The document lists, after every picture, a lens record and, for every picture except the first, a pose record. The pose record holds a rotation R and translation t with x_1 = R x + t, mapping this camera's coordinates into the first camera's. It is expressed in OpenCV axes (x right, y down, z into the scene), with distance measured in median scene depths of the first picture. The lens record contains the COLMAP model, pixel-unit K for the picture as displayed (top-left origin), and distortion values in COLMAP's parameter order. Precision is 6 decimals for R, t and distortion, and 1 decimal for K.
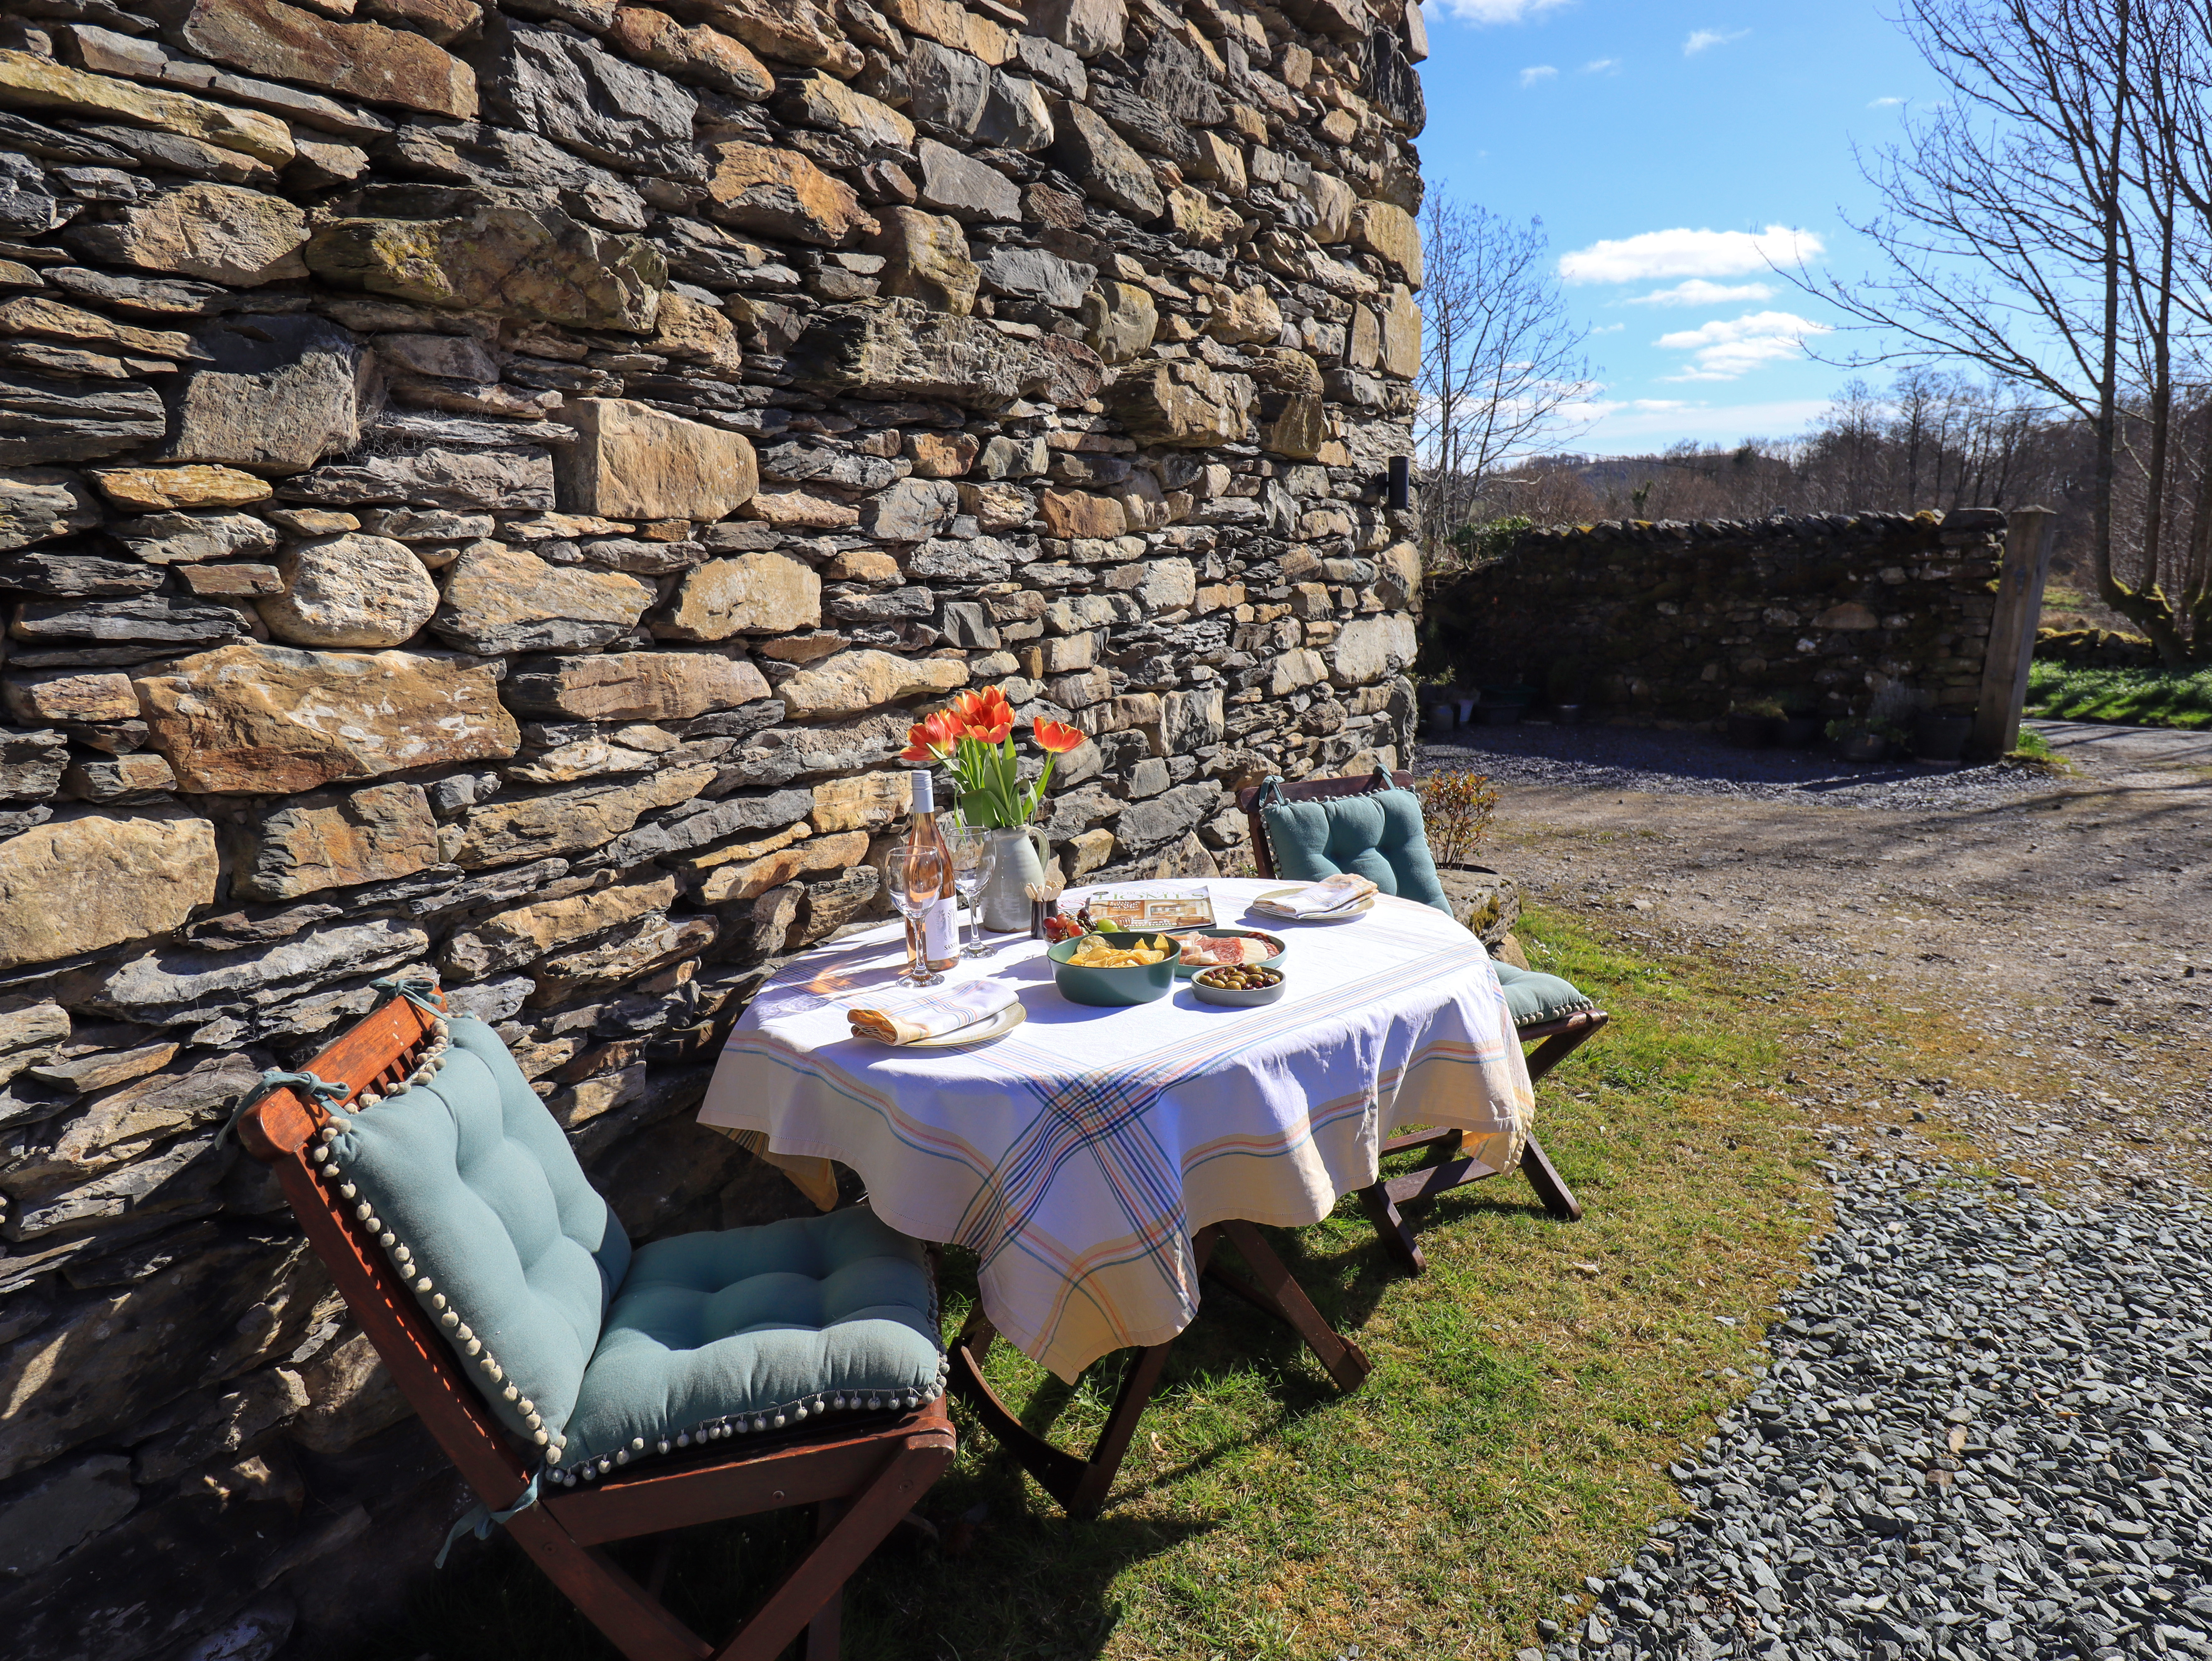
lens RADIAL K [[1337.1, 0, 1120.4], [0, 1337.1, 818.1], [0, 0, 1]] dist [0.009177, -0.002914]
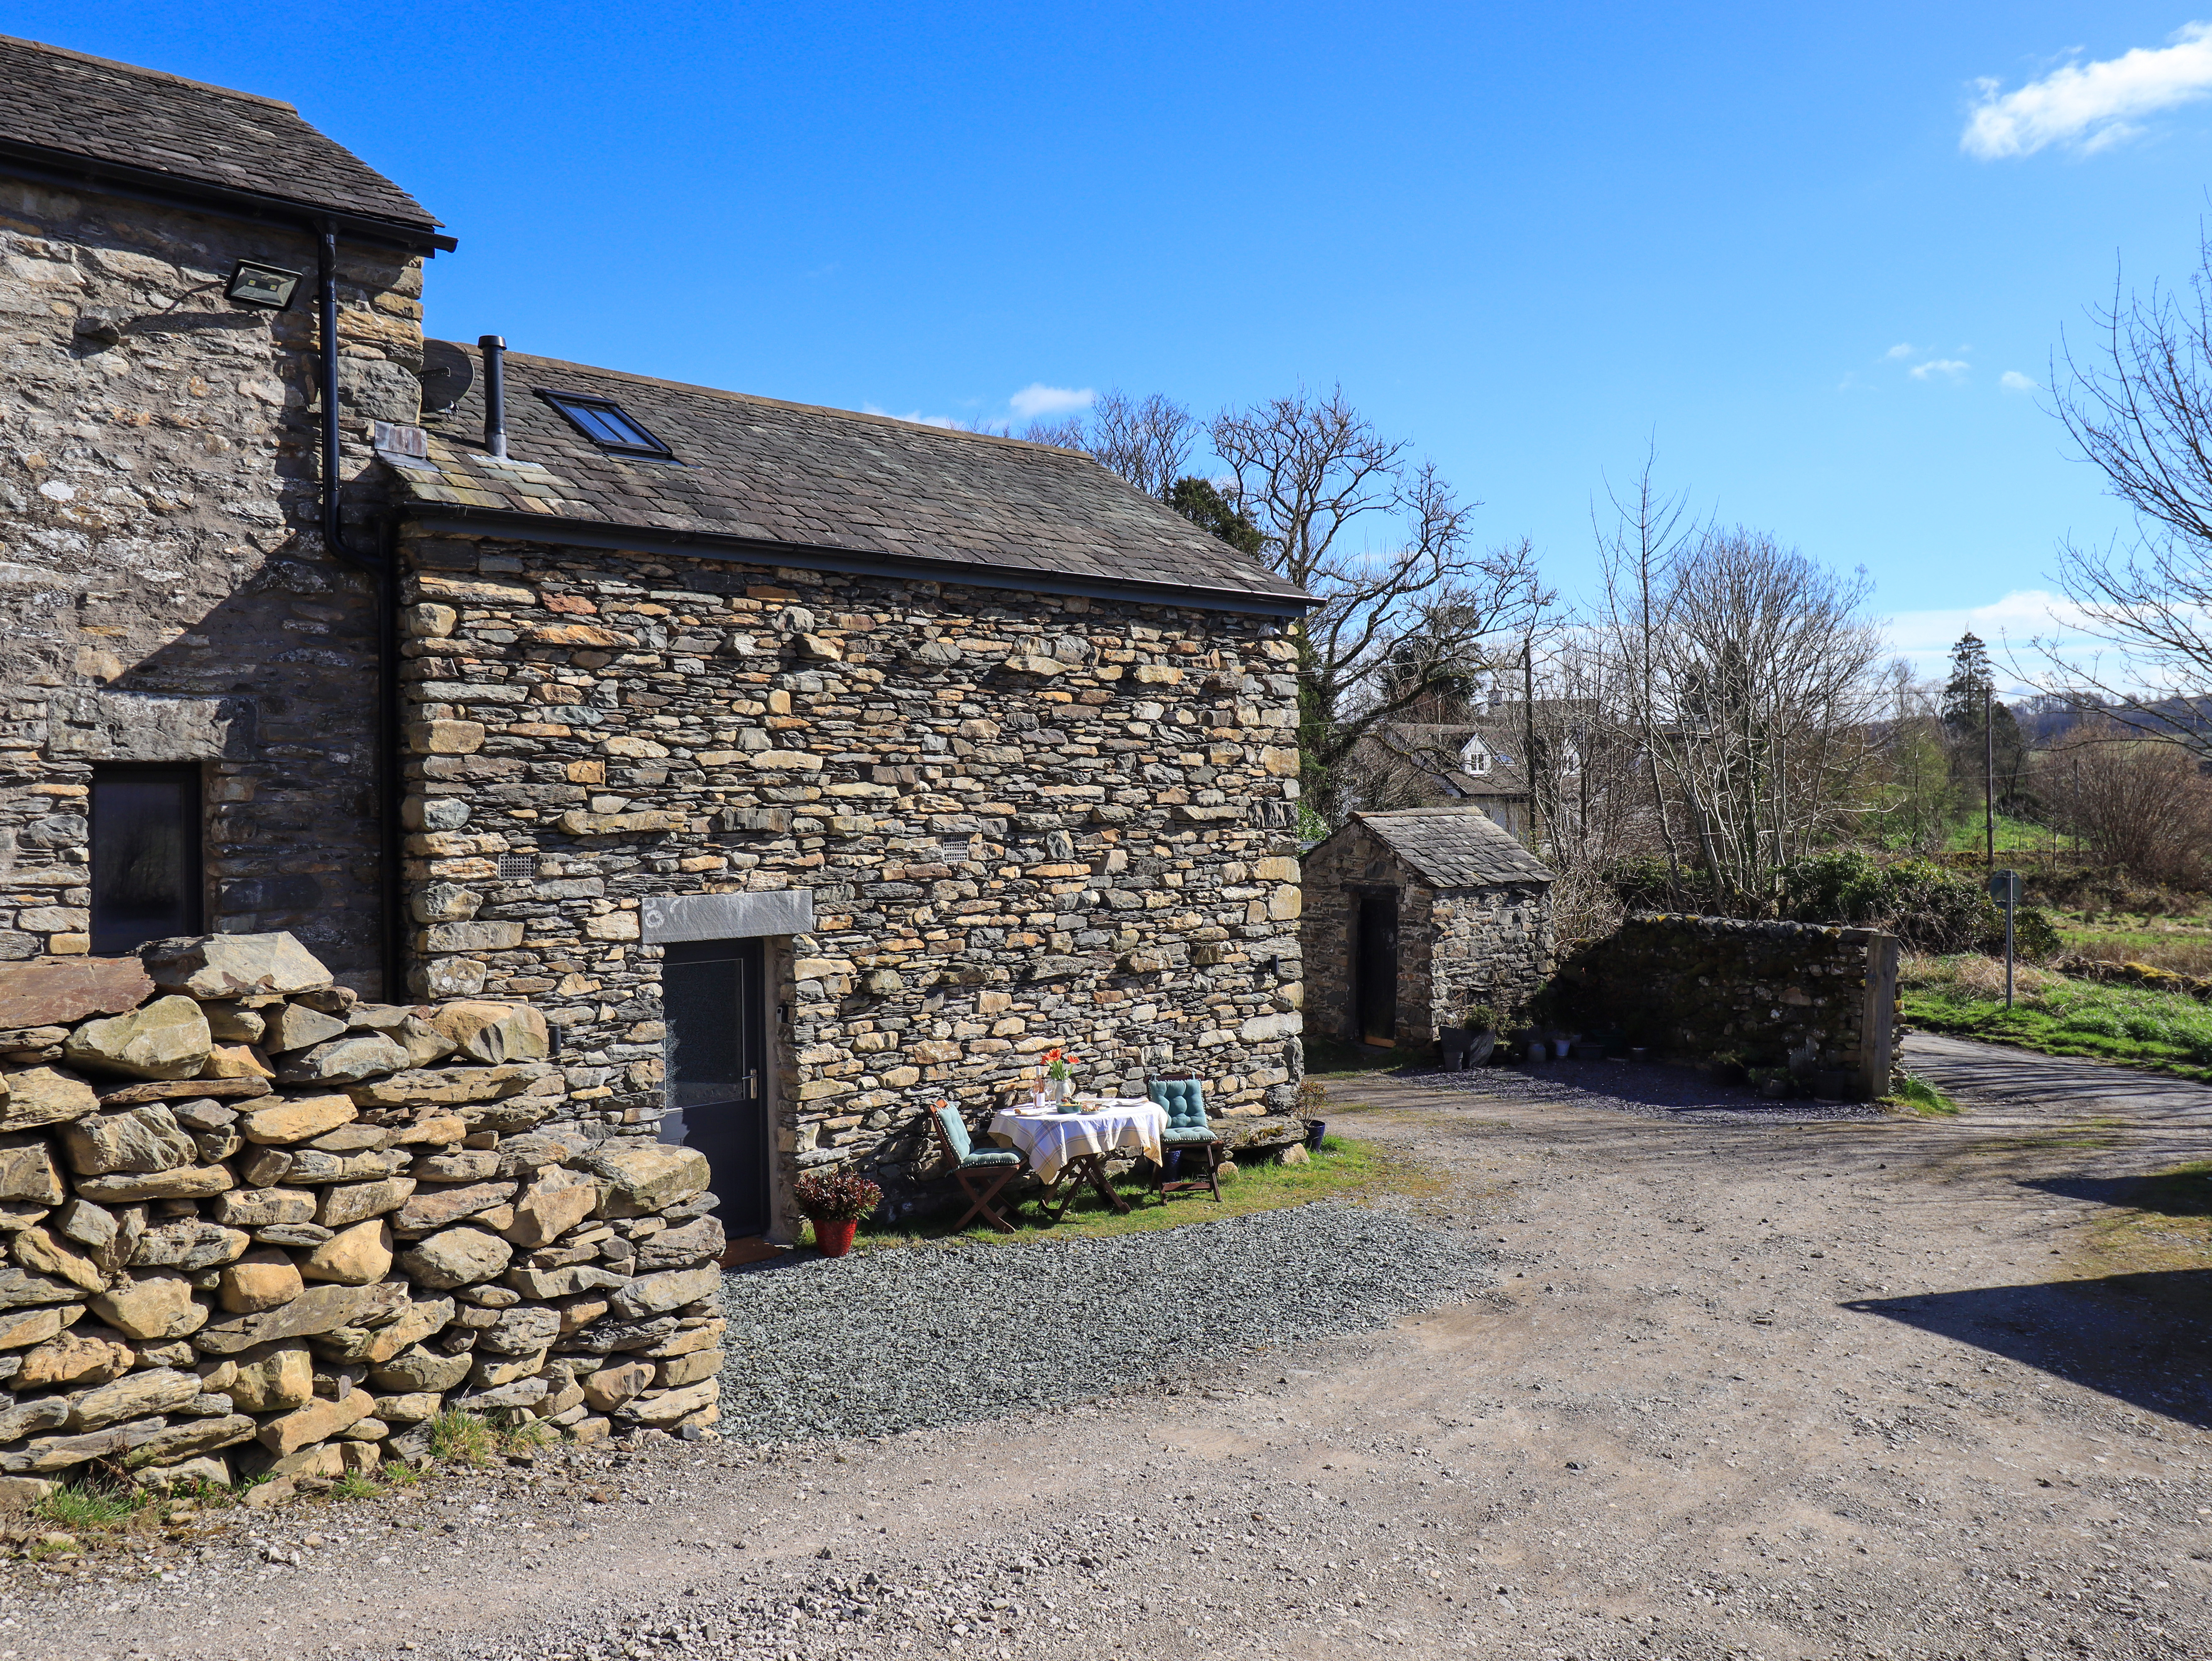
lens RADIAL K [[1723.3, 0, 1106.2], [0, 1723.3, 820.5], [0, 0, 1]] dist [0.008937, 0.005922]
pose [[0.956027, 0.008747, -0.293147, 1.511148], [-0.062361, 0.982760, -0.174049, 0.128023], [0.286571, 0.184677, 0.940091, -3.922540]]
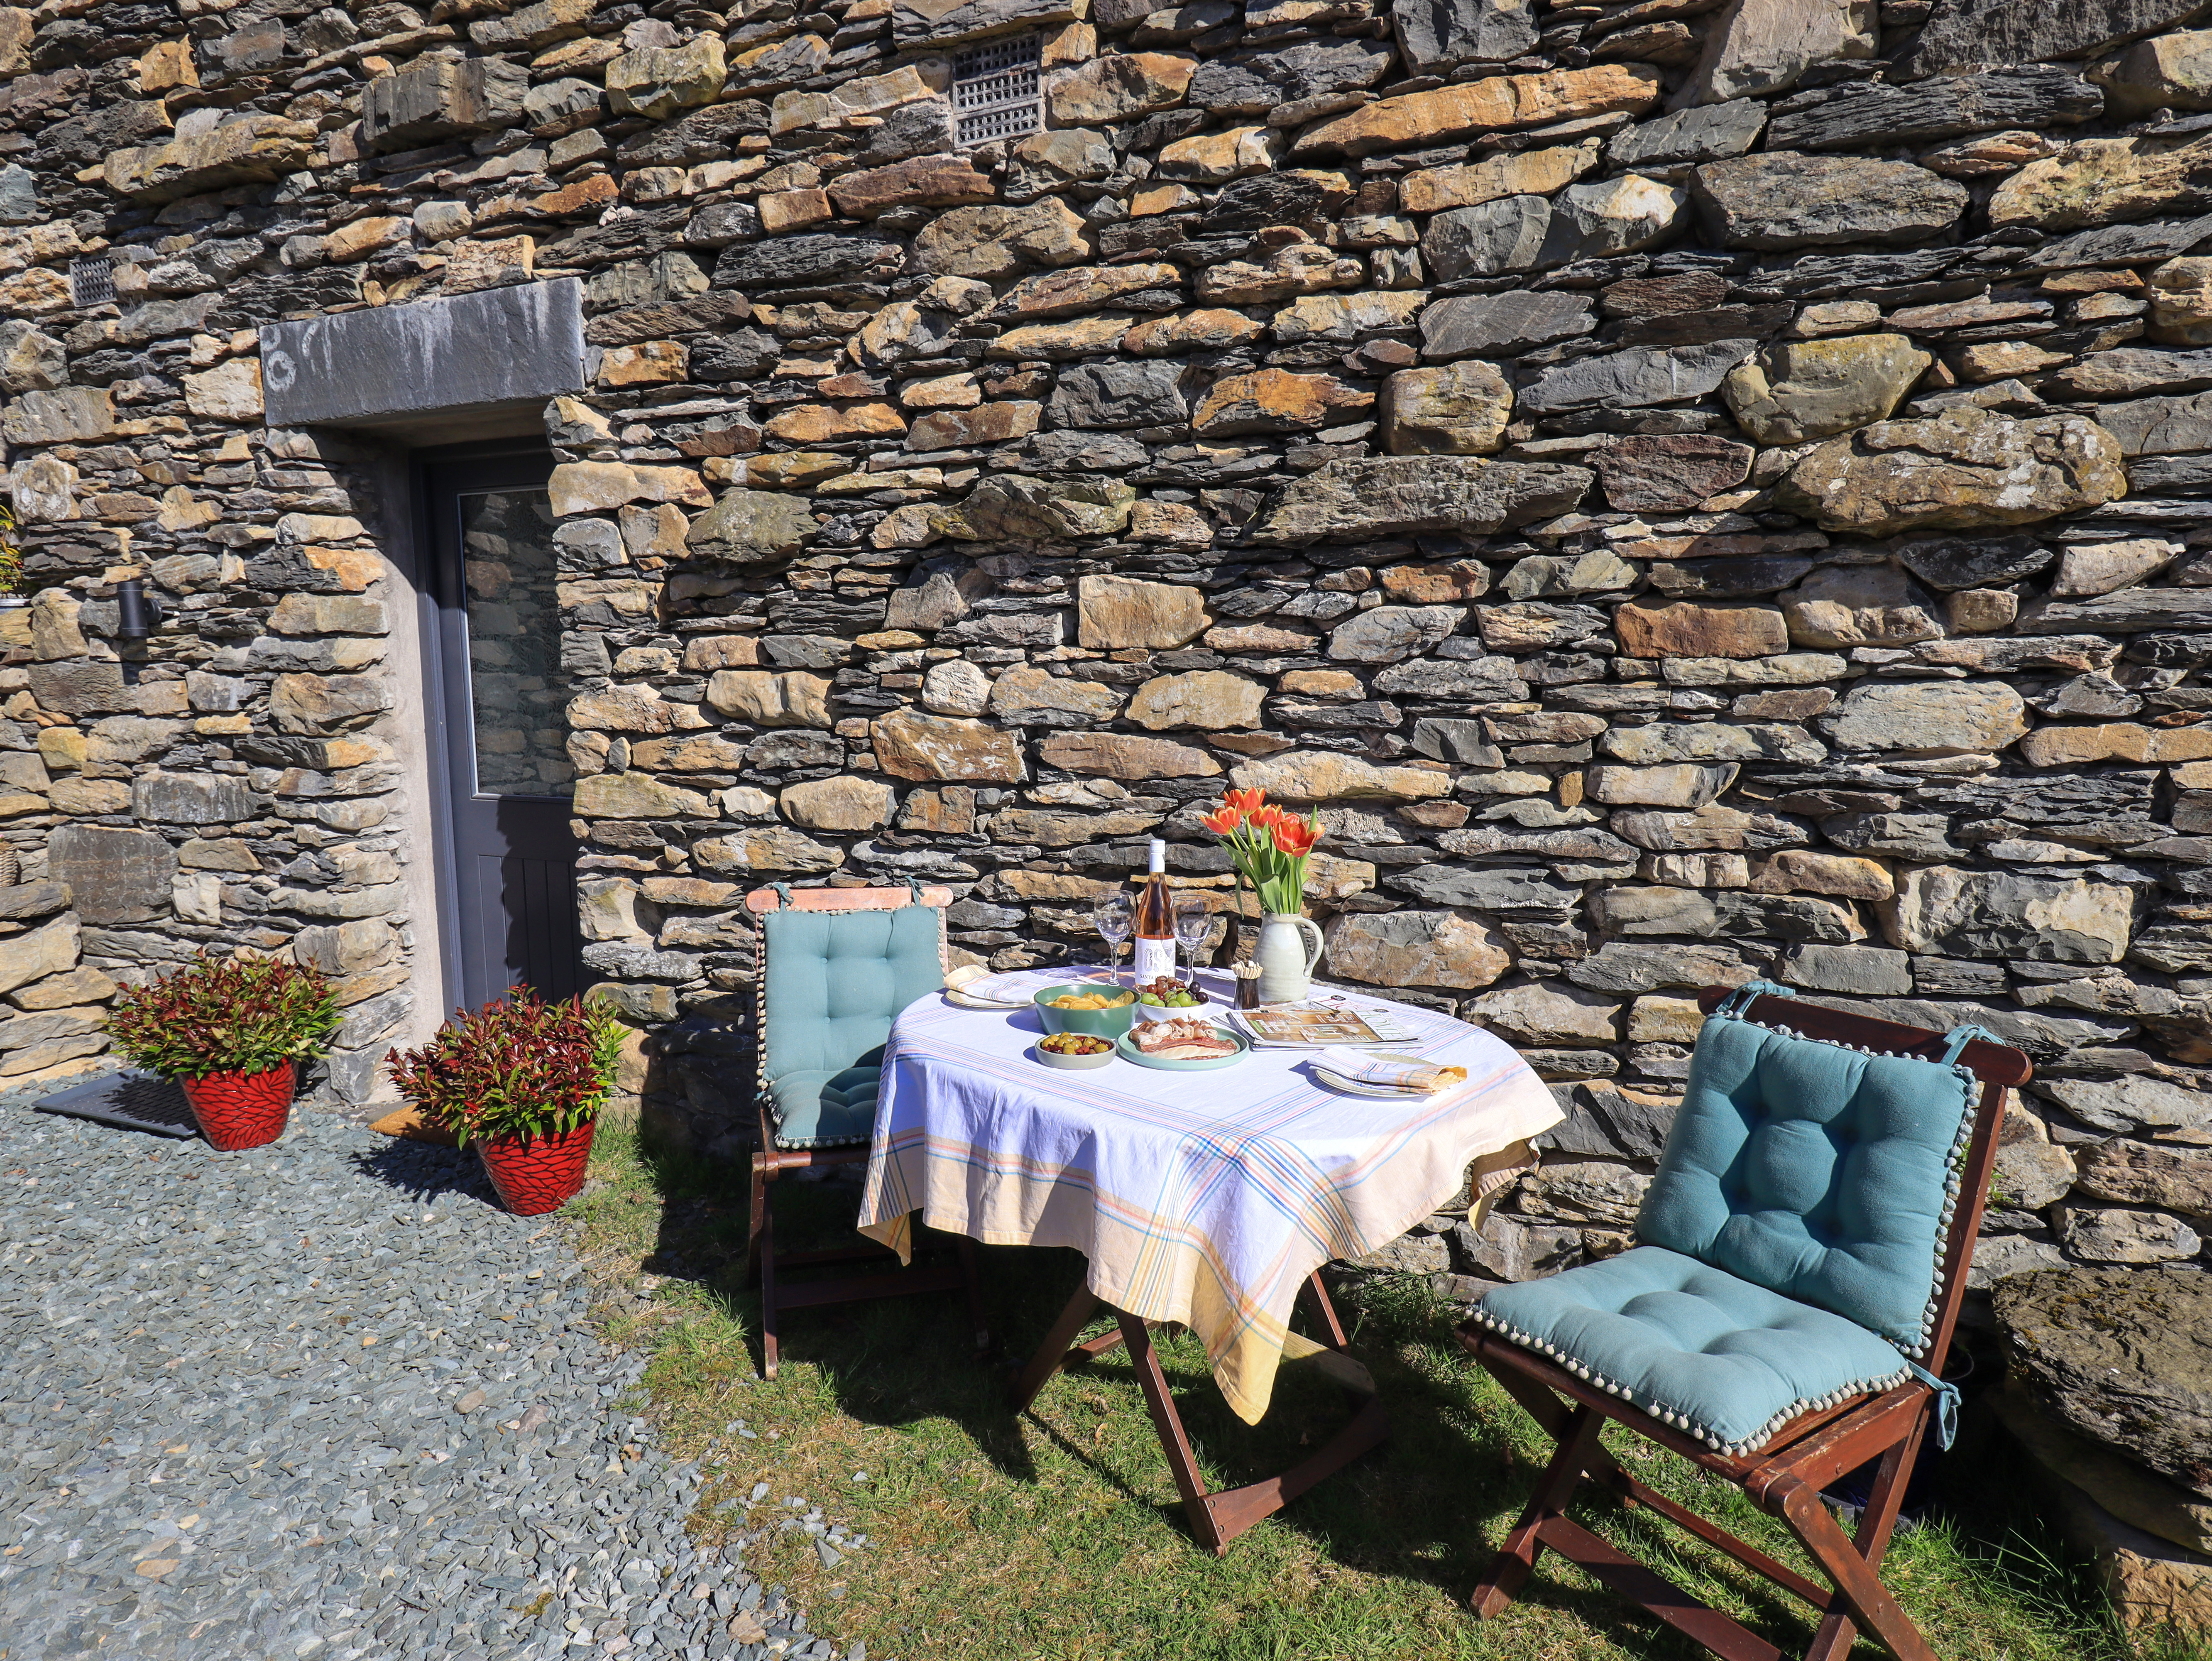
lens RADIAL K [[1337.1, 0, 1123.4], [0, 1337.1, 816.1], [0, 0, 1]] dist [0.009177, -0.002914]
pose [[0.123412, 0.142262, -0.982105, 0.910778], [-0.184842, 0.975647, 0.118099, -0.166853], [0.974989, 0.166959, 0.146703, 0.621698]]
